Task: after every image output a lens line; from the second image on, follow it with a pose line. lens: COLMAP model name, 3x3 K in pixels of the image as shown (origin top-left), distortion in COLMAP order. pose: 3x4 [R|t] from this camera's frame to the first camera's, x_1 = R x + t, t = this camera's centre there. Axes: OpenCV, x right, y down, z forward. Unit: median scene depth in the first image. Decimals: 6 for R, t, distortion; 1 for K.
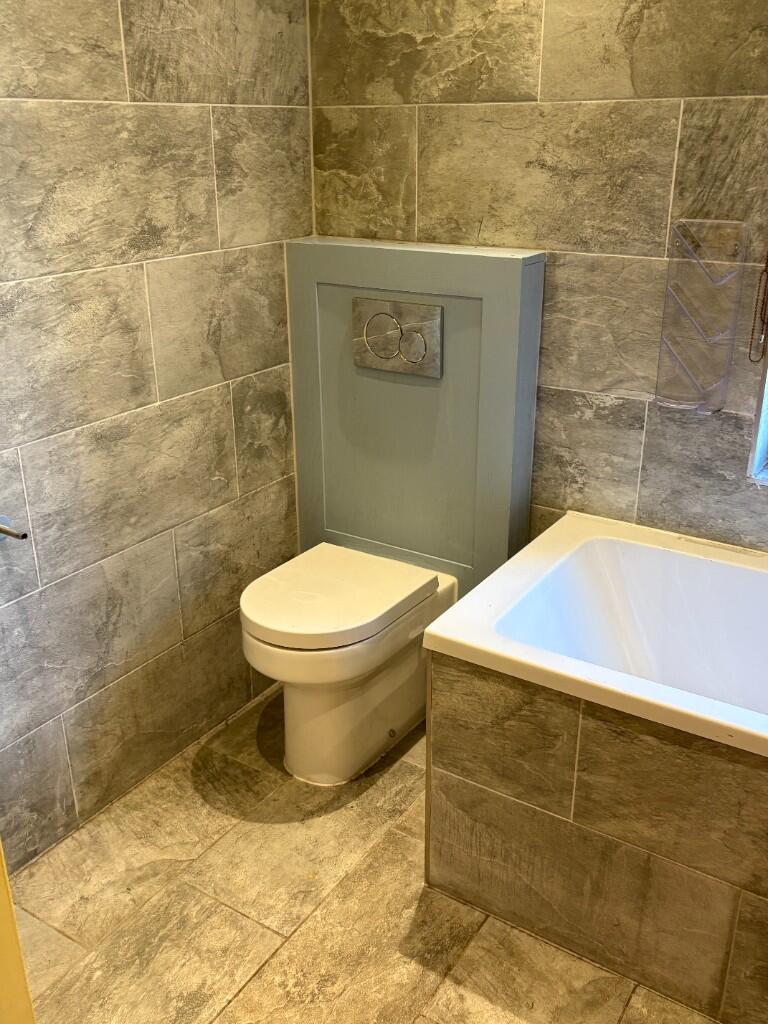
lens RADIAL K [[947.8, 0, 384.2], [0, 947.8, 514.2], [0, 0, 1]] dist [0.012207, 0.000000]
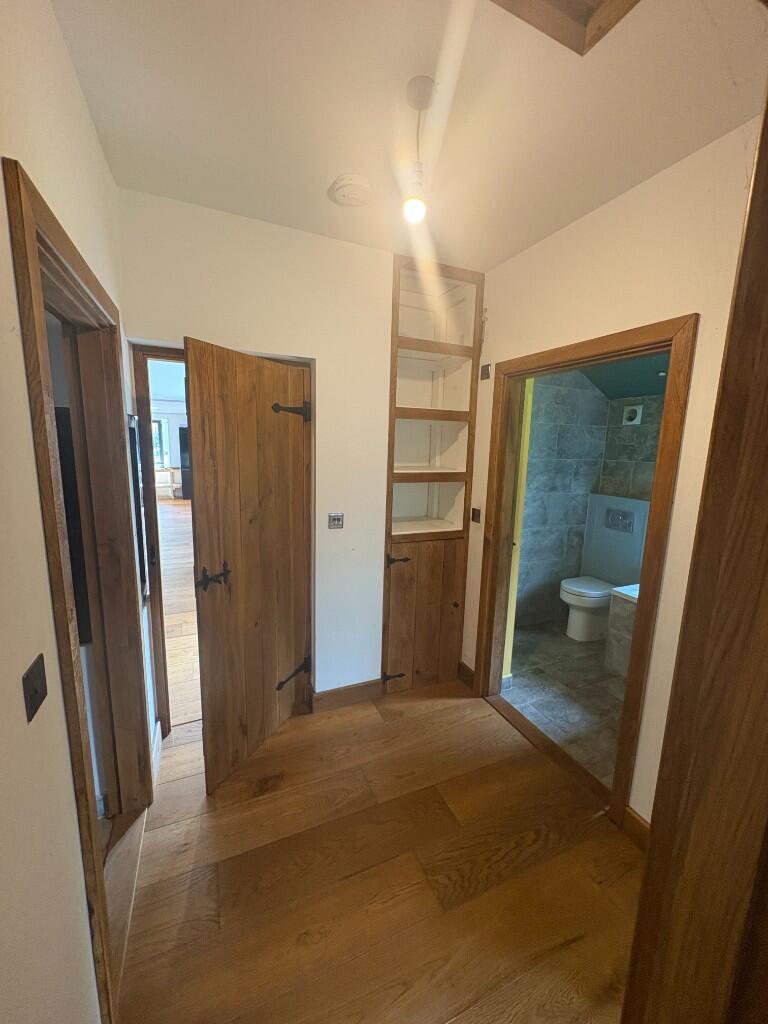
lens RADIAL K [[410.0, 0, 380.9], [0, 410.0, 513.0], [0, 0, 1]] dist [0.000702, 0.000082]
pose [[0.829660, 0.120313, -0.545151, 0.113854], [-0.238525, 0.959278, -0.151299, 0.252848], [0.504748, 0.255559, 0.824572, -0.804391]]
